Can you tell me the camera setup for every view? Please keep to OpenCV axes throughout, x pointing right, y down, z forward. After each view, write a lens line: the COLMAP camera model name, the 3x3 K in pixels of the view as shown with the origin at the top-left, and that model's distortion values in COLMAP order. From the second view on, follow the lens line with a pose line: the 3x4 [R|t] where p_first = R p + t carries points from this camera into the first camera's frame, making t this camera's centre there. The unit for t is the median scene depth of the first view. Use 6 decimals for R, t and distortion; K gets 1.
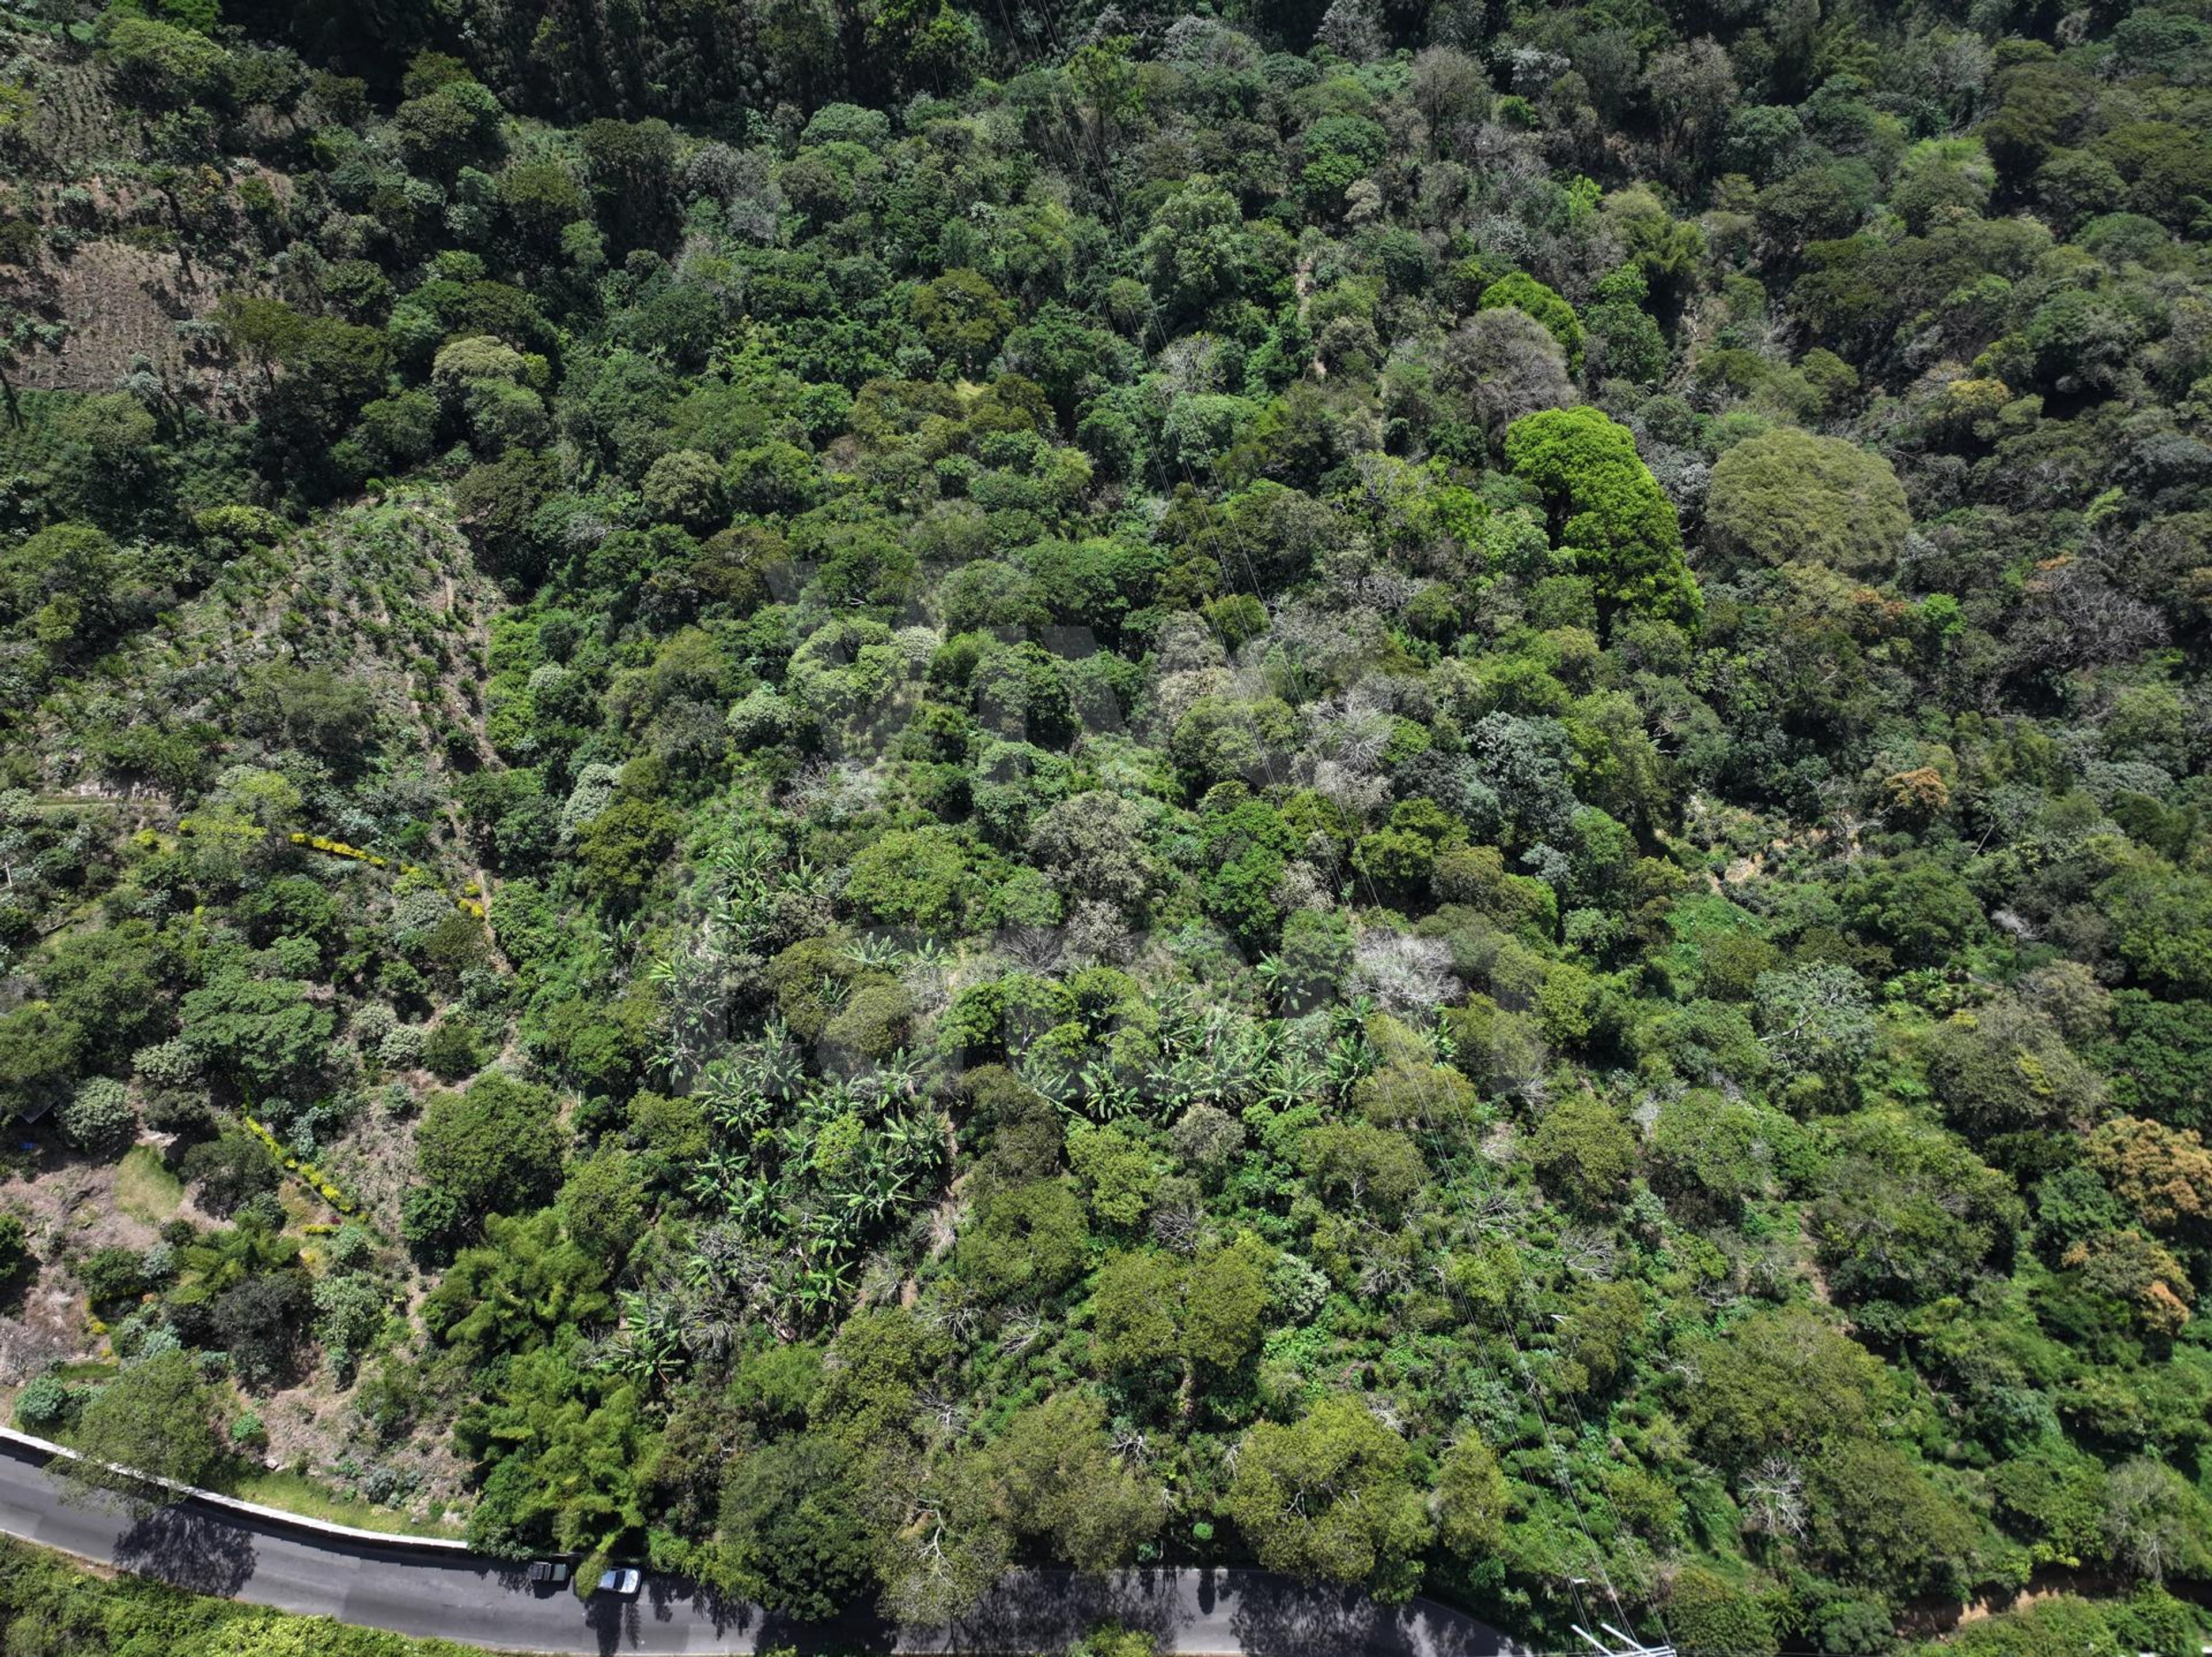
lens RADIAL K [[1552.9, 0, 1110.7], [0, 1552.9, 823.7], [0, 0, 1]] dist [-0.008298, 0.022446]
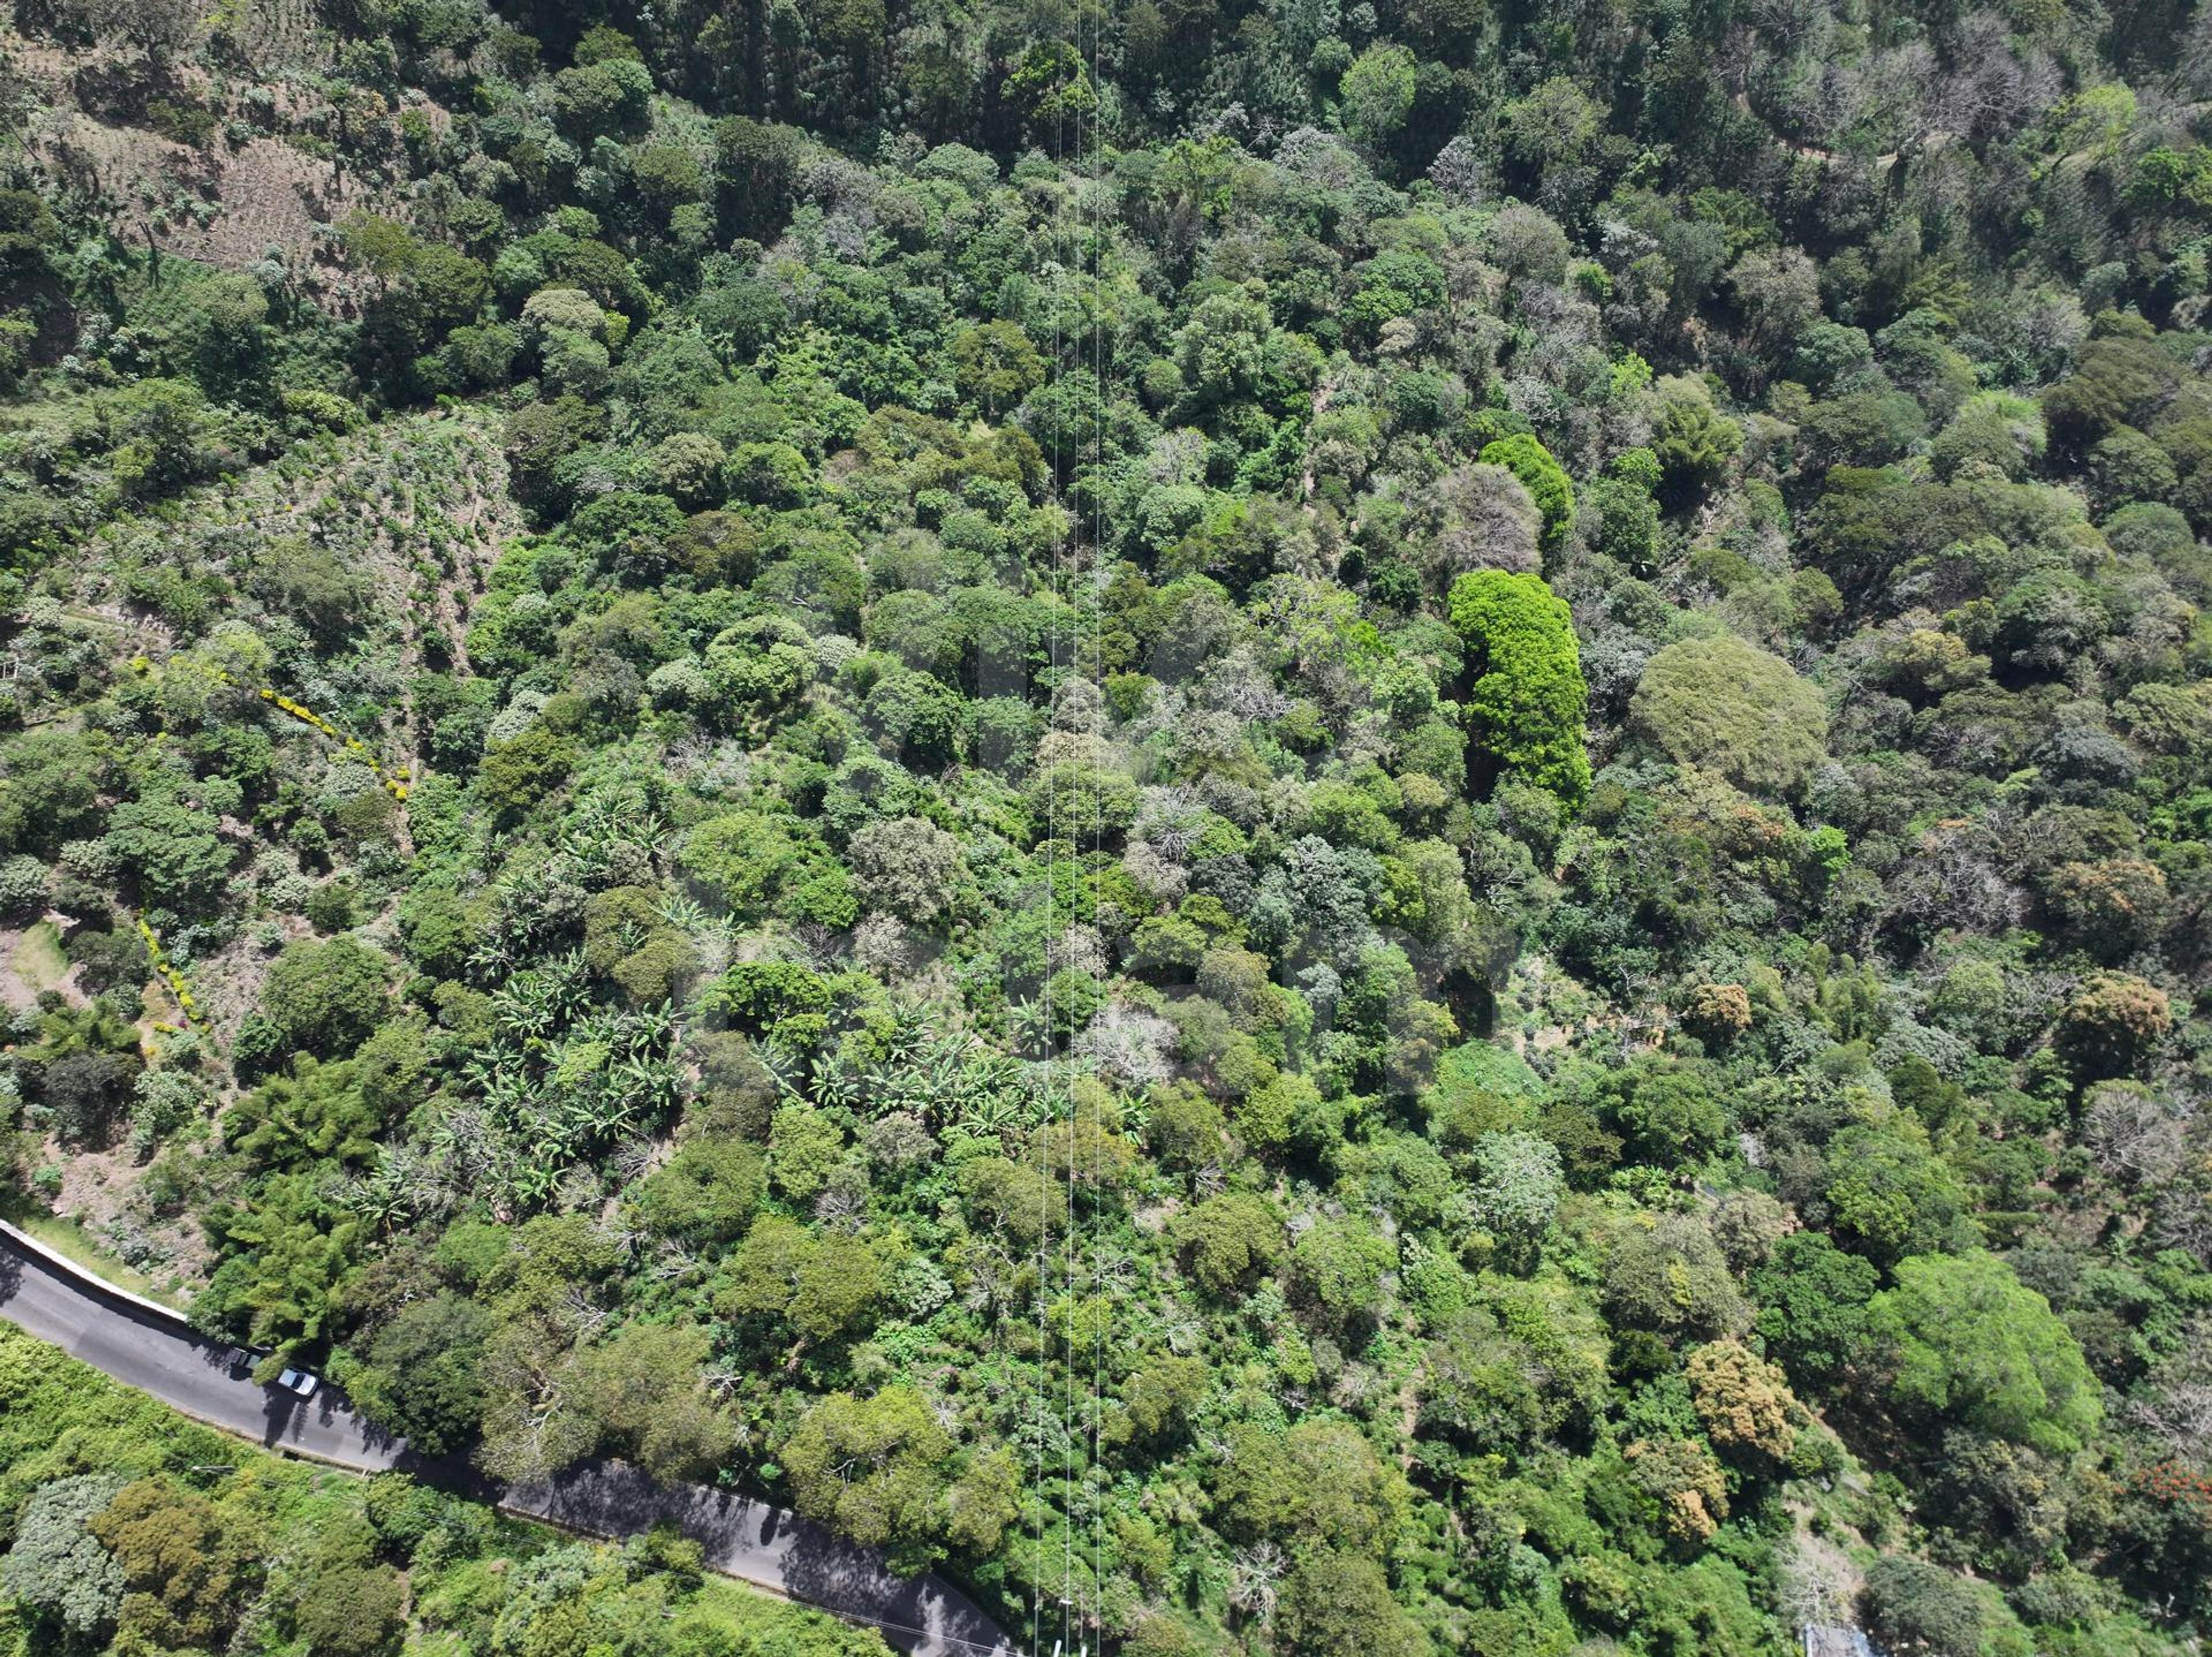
lens RADIAL K [[1551.8, 0, 1109.6], [0, 1551.8, 824.2], [0, 0, 1]] dist [-0.008353, 0.024125]
pose [[0.968313, 0.236315, -0.080778, 0.211652], [-0.237204, 0.971459, -0.001447, -0.047883], [0.078131, 0.020562, 0.996731, -0.094958]]
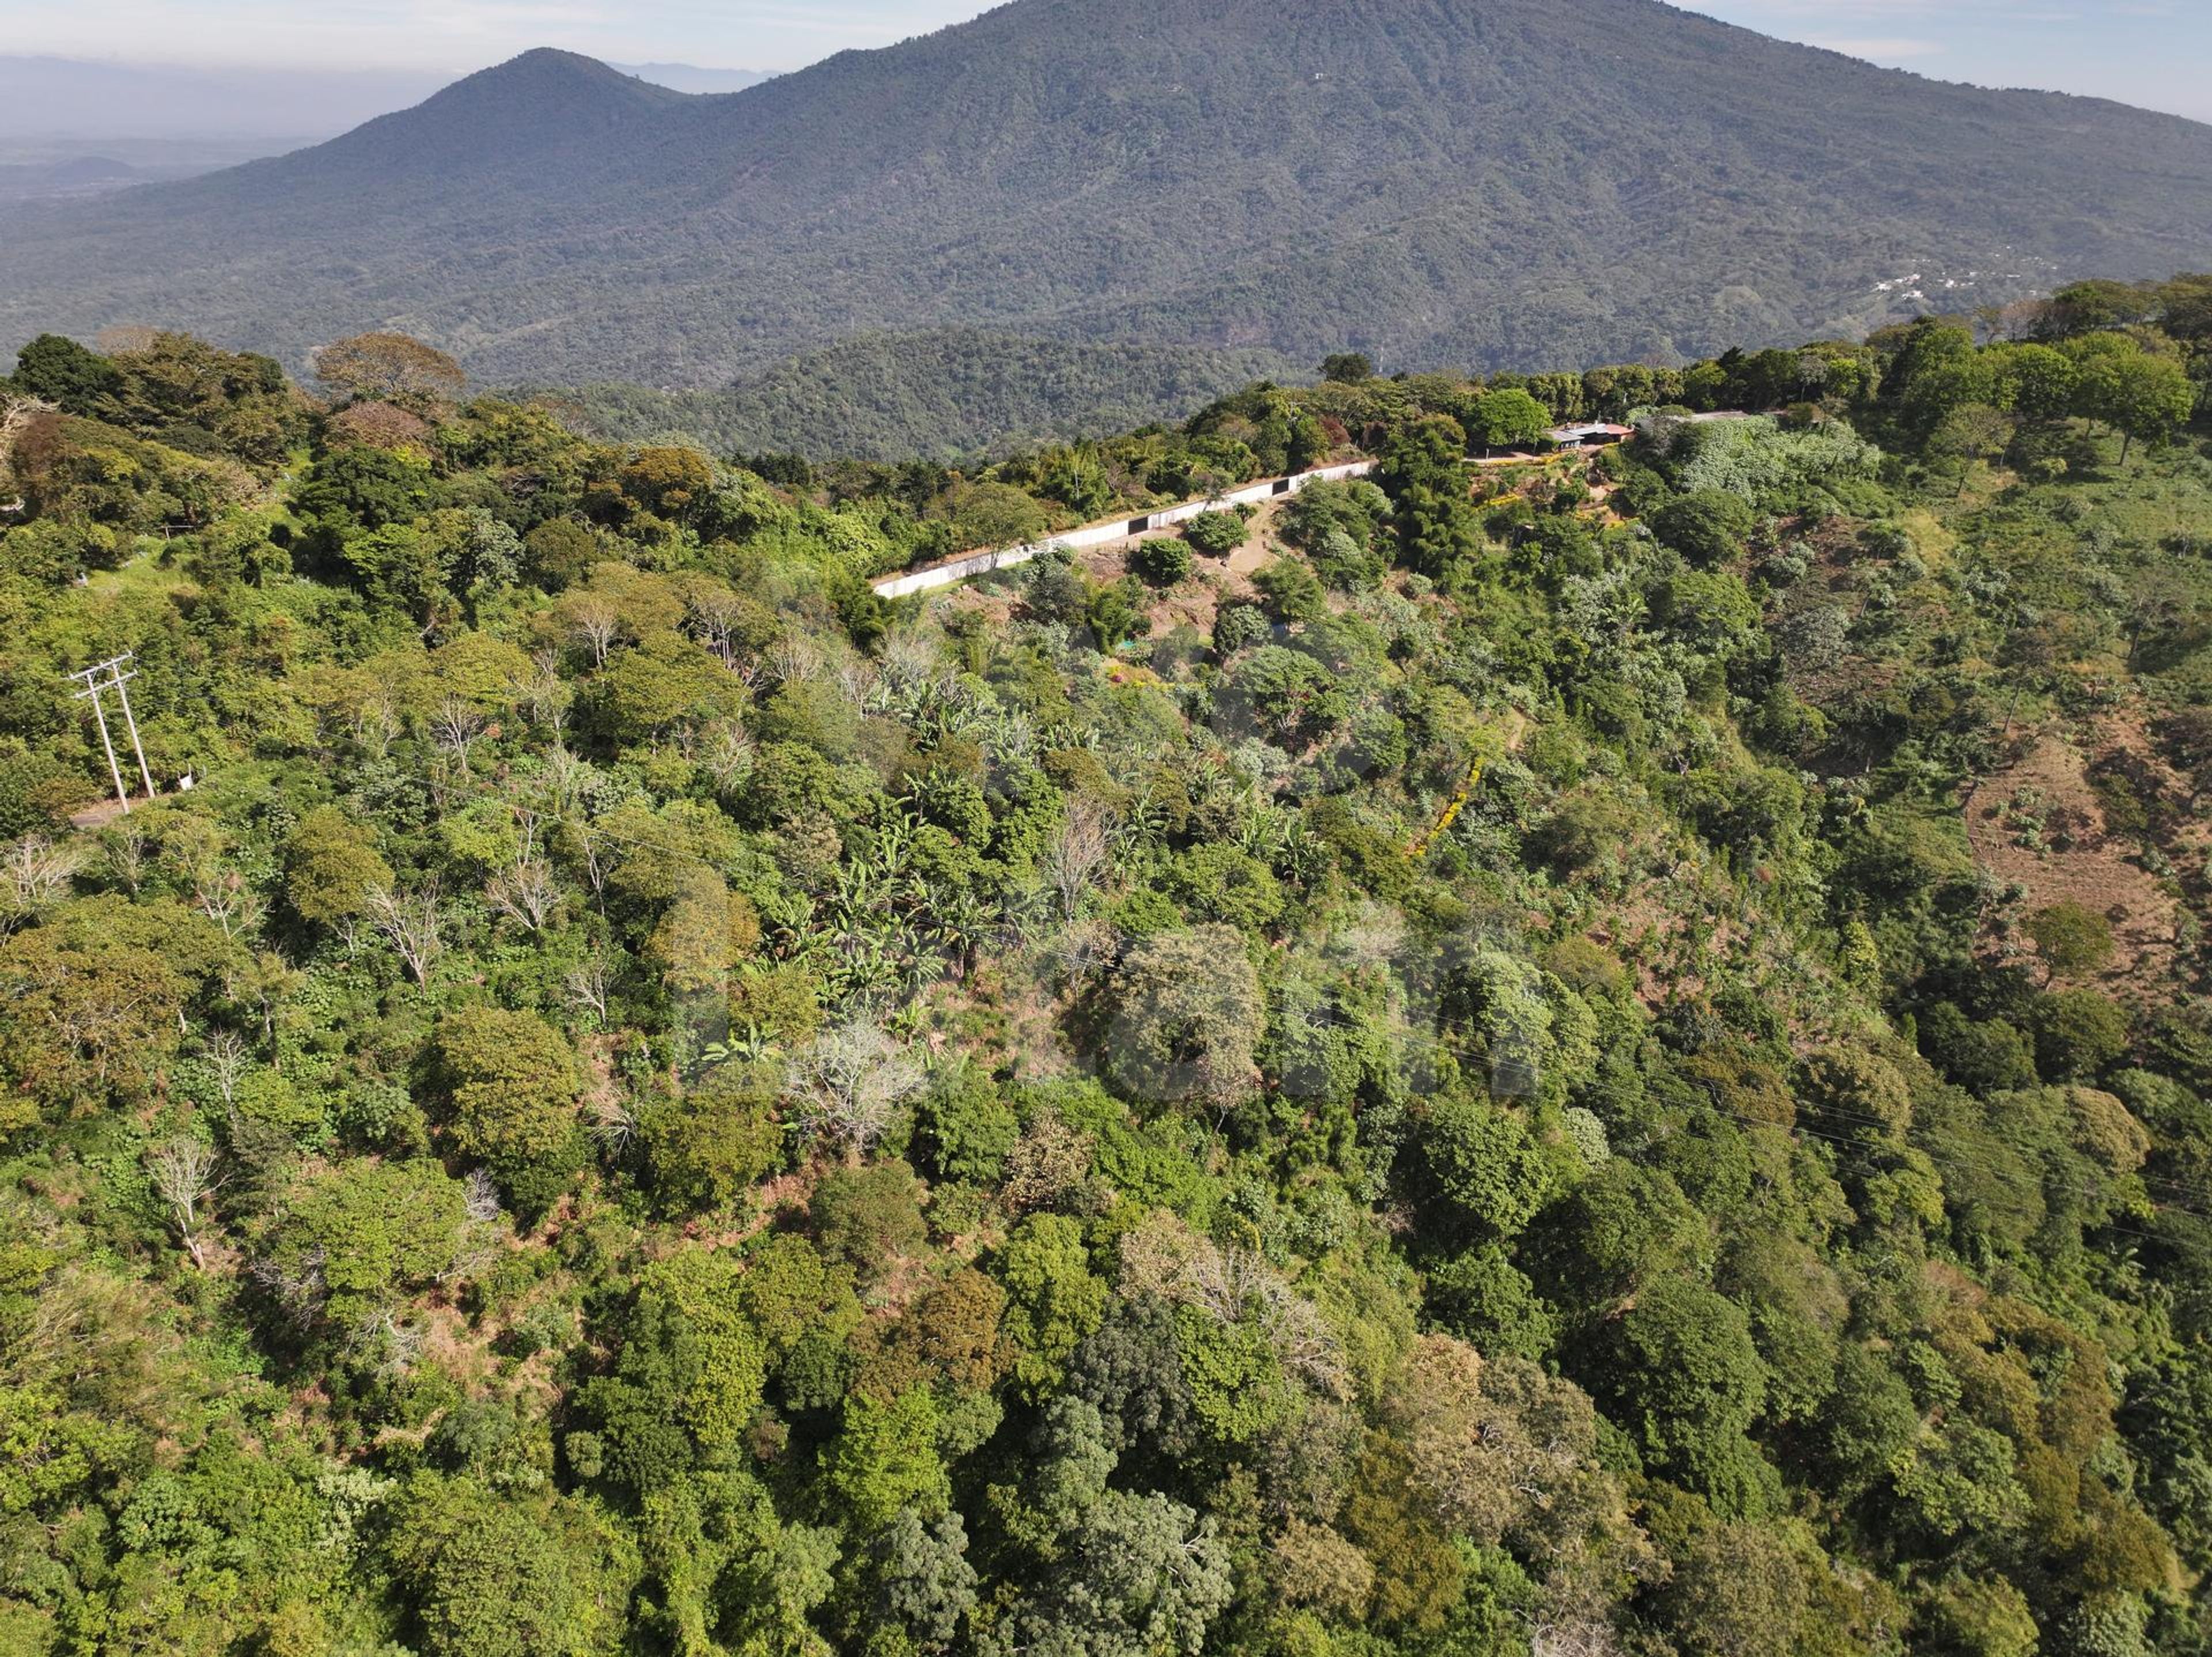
lens RADIAL K [[1559.8, 0, 1110.3], [0, 1559.8, 823.6], [0, 0, 1]] dist [-0.009568, 0.027765]
pose [[-0.384121, 0.392508, -0.835697, 0.655282], [-0.882790, 0.108978, 0.456952, -0.330376], [0.270430, 0.913270, 0.304641, 0.646058]]
